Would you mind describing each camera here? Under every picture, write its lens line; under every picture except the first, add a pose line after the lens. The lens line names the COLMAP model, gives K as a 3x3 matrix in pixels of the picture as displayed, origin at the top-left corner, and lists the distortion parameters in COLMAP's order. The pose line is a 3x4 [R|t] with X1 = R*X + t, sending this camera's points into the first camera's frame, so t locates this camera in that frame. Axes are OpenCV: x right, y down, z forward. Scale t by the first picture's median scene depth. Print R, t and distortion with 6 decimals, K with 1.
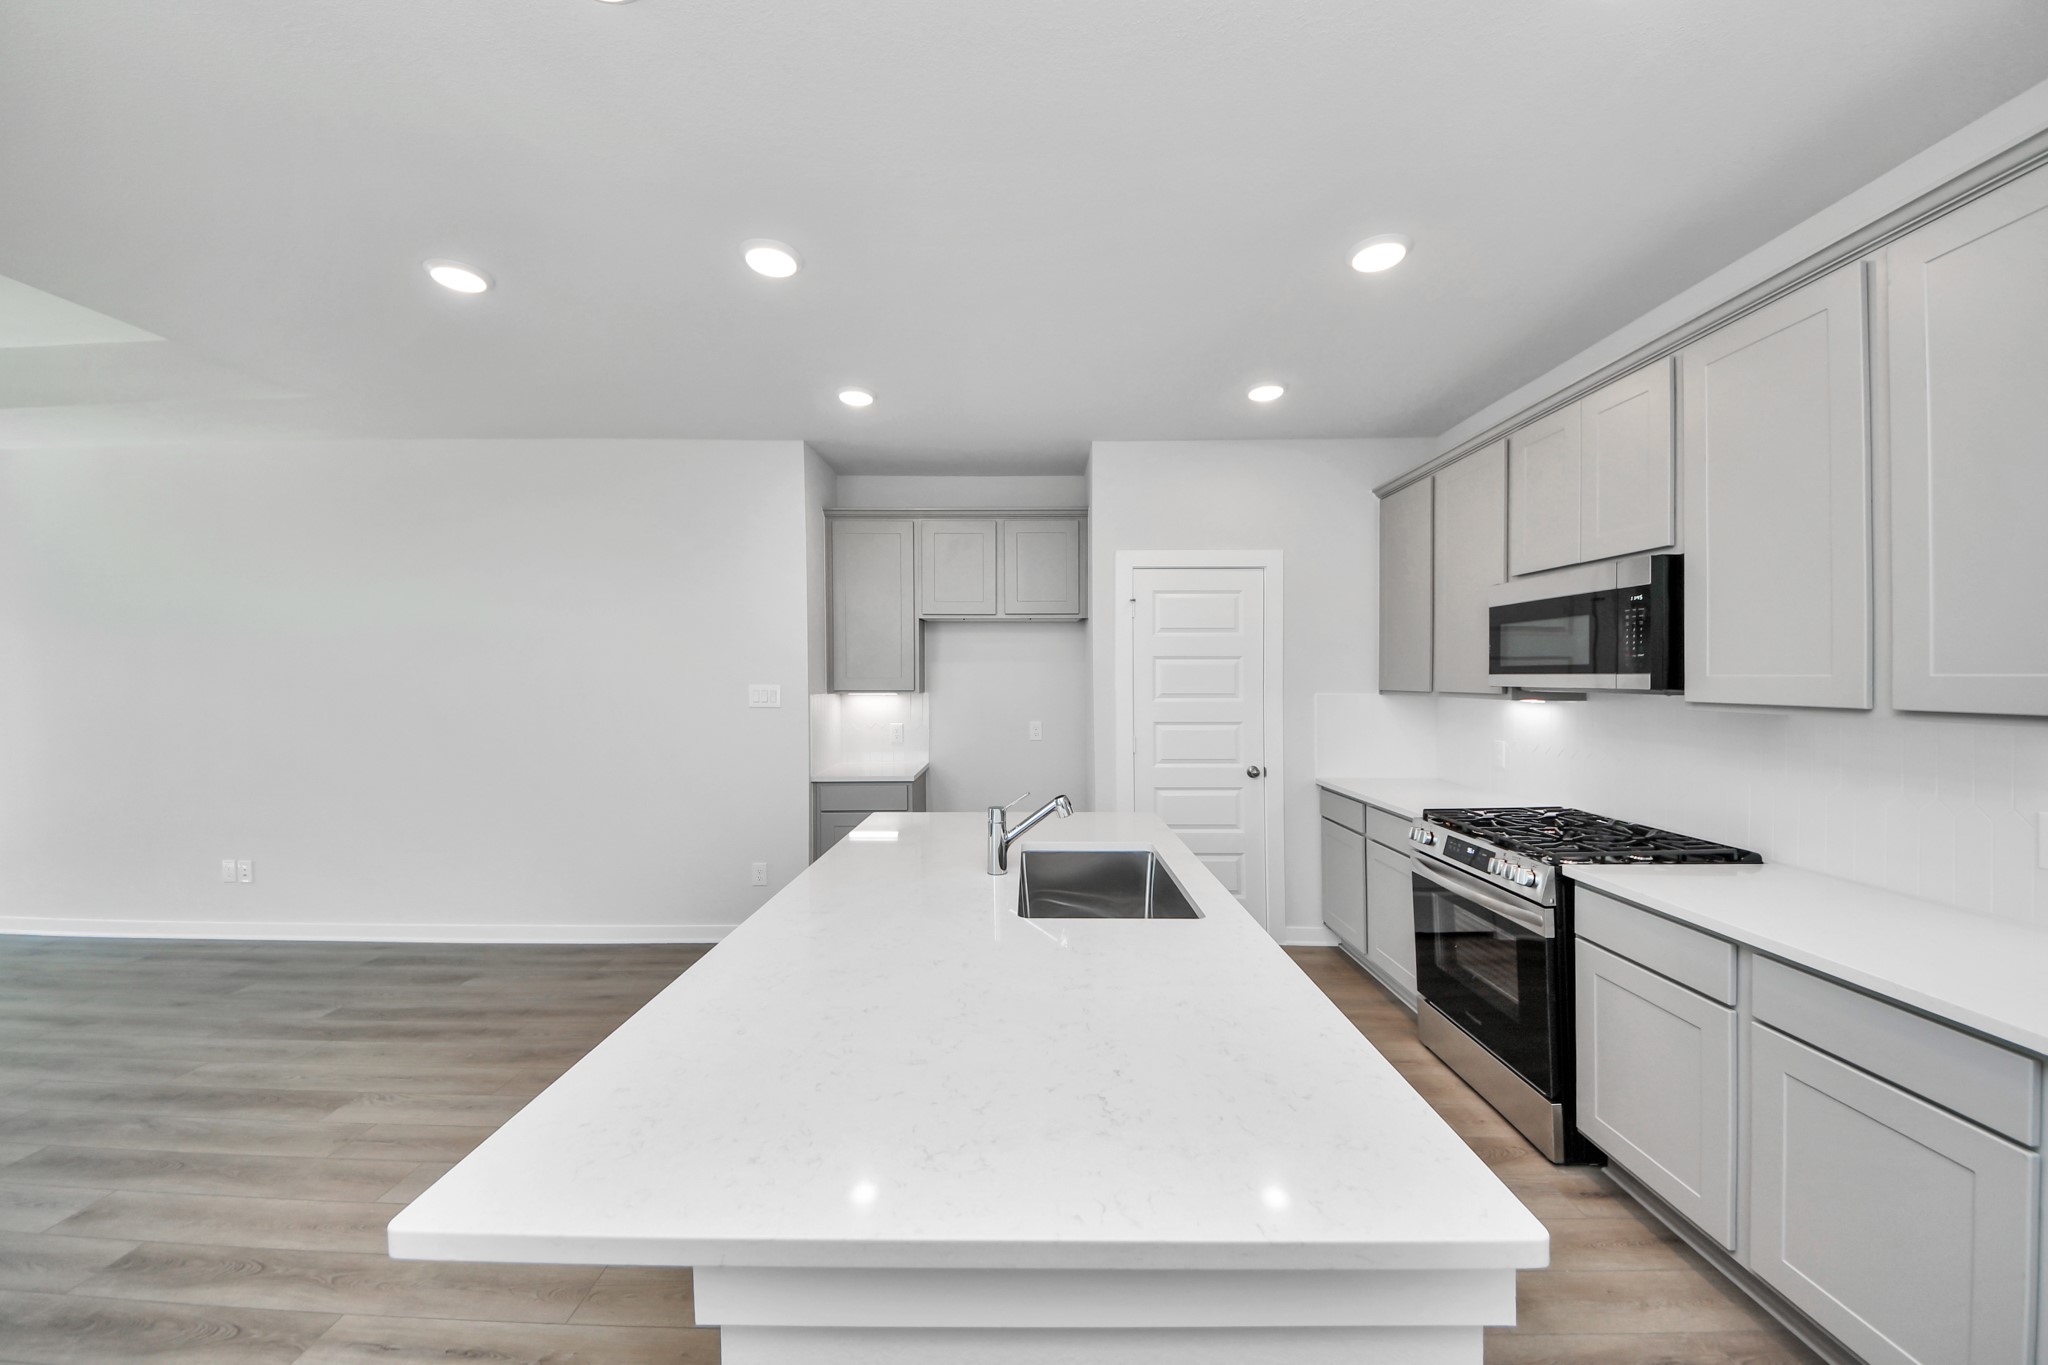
lens RADIAL K [[732.0, 0, 1022.6], [0, 732.0, 686.0], [0, 0, 1]] dist [0.008358, -0.007561]
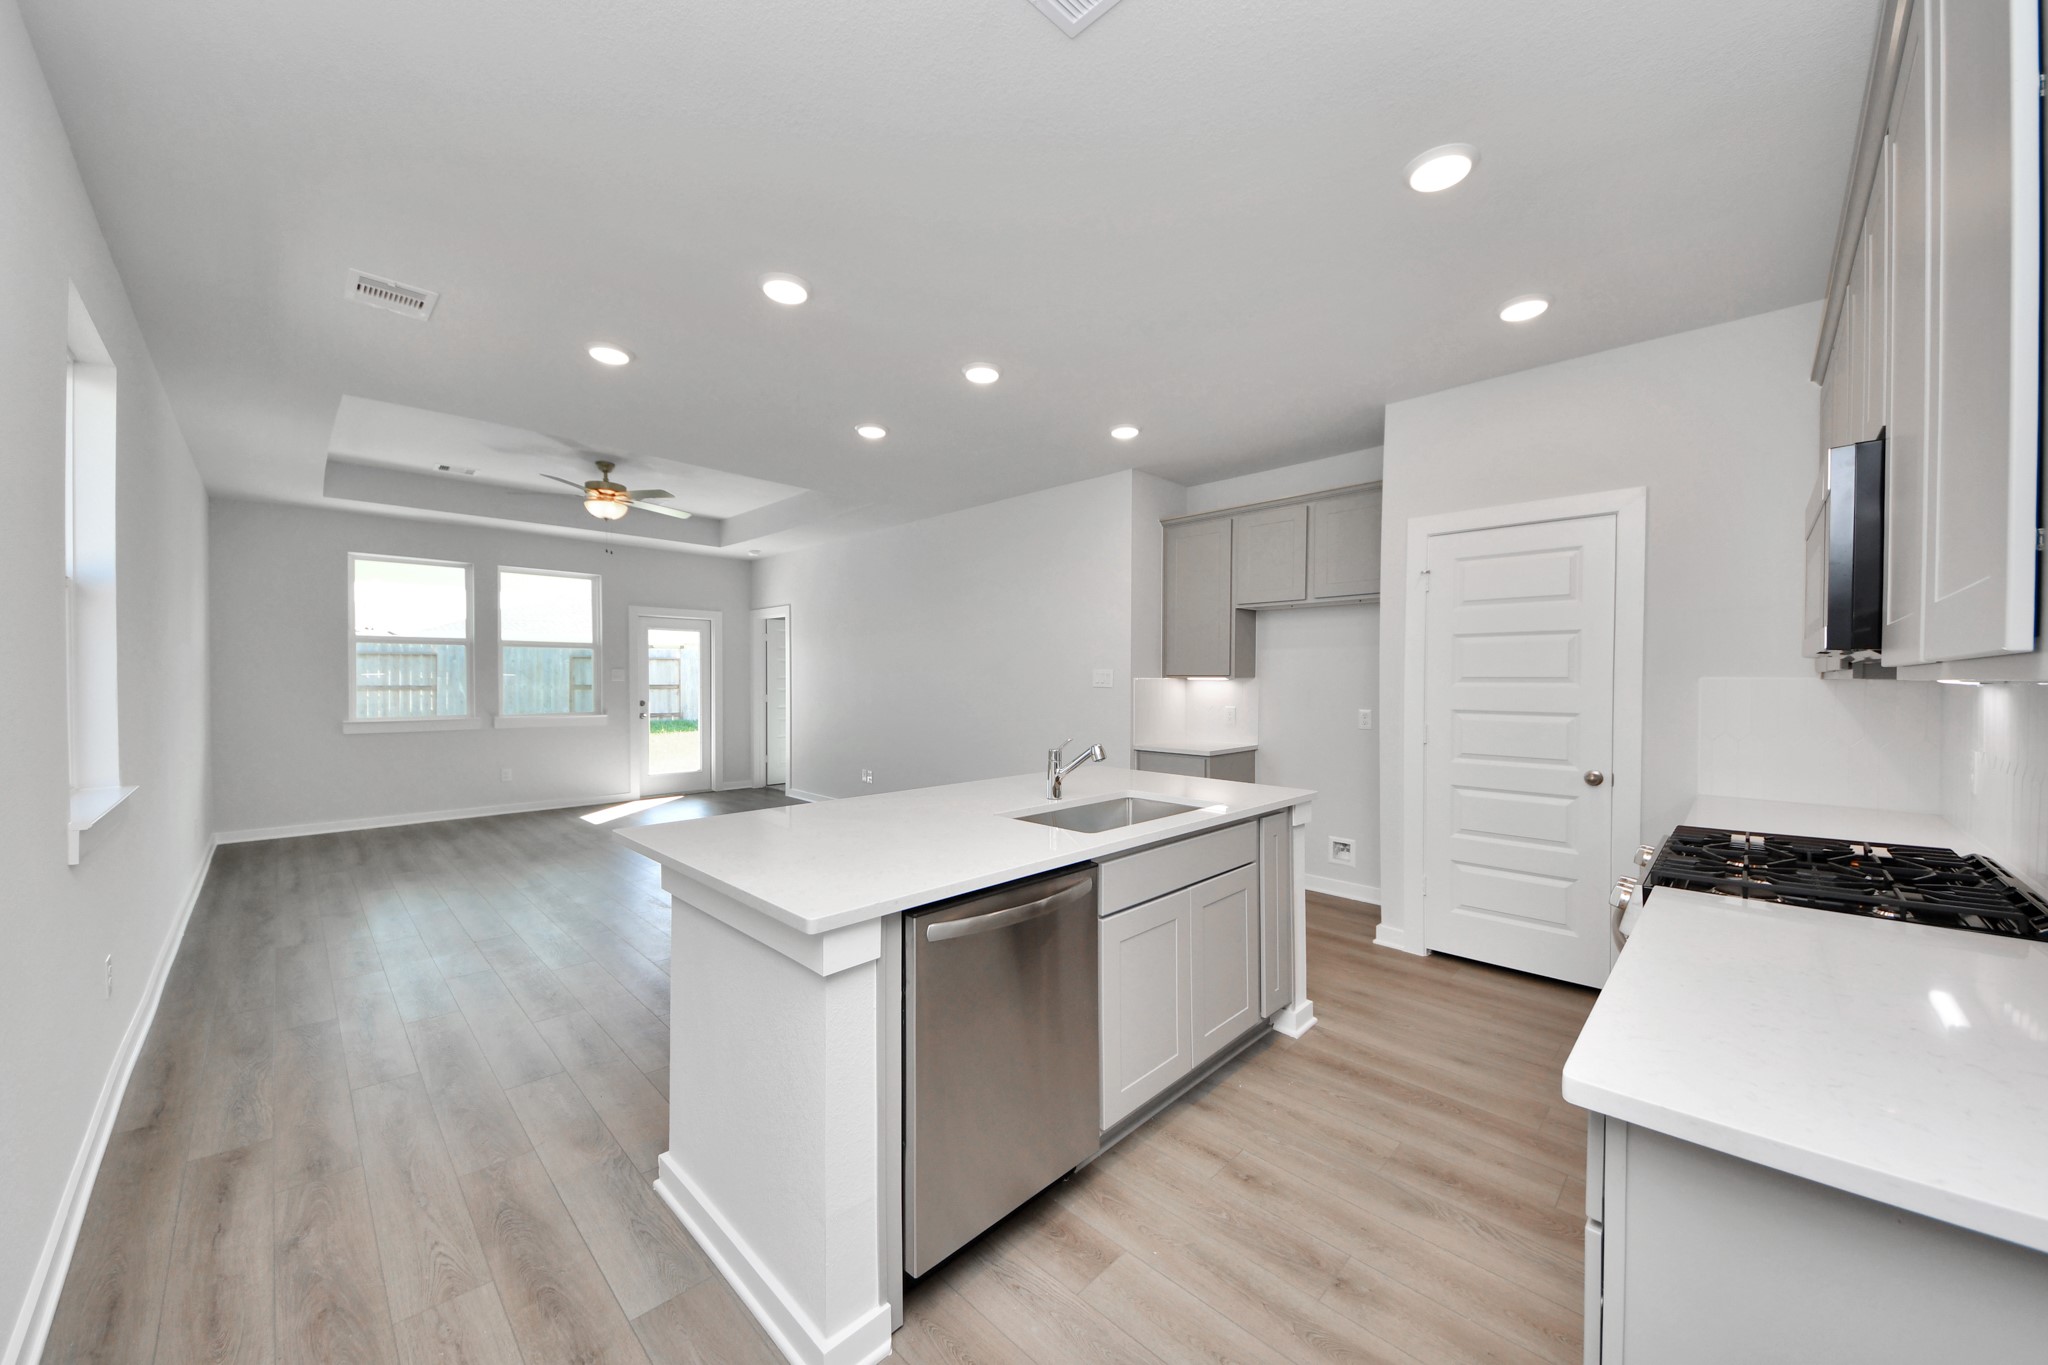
lens RADIAL K [[732.0, 0, 1027.2], [0, 732.0, 682.5], [0, 0, 1]] dist [0.008358, -0.007561]
pose [[0.729193, 0.011873, -0.684205, 0.540380], [-0.014911, 0.999888, 0.001459, 0.029446], [0.684146, 0.009138, 0.729288, 0.004855]]
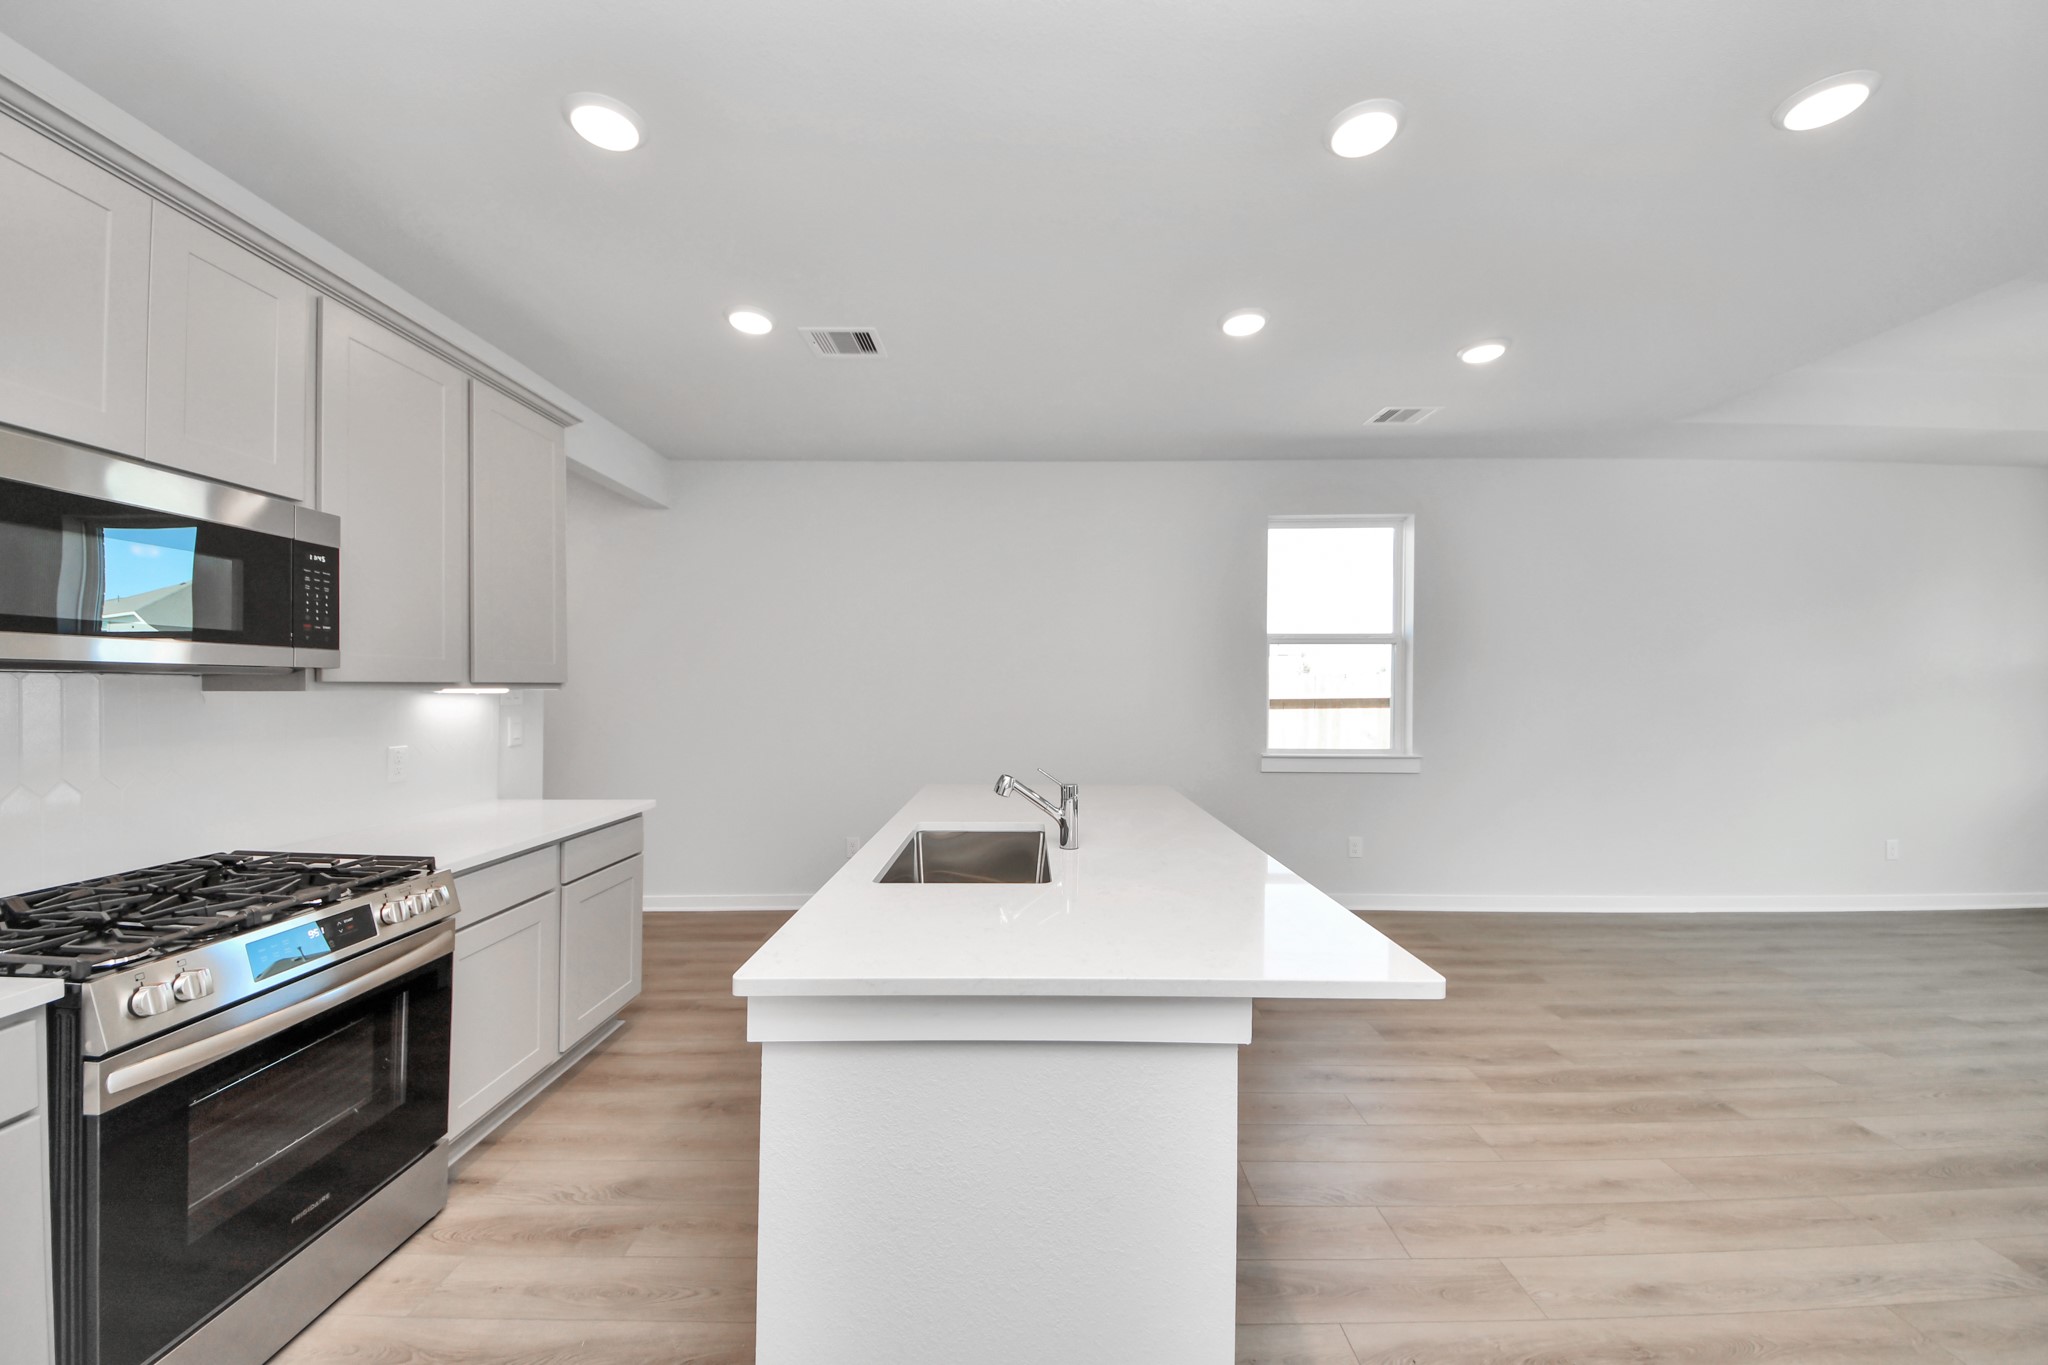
lens RADIAL K [[732.0, 0, 1024.6], [0, 732.0, 688.4], [0, 0, 1]] dist [0.008358, -0.007561]
pose [[-0.999551, -0.001116, -0.029939, 0.038154], [-0.001733, 0.999786, 0.020623, 0.007674], [0.029909, 0.020666, -0.999339, 1.351793]]
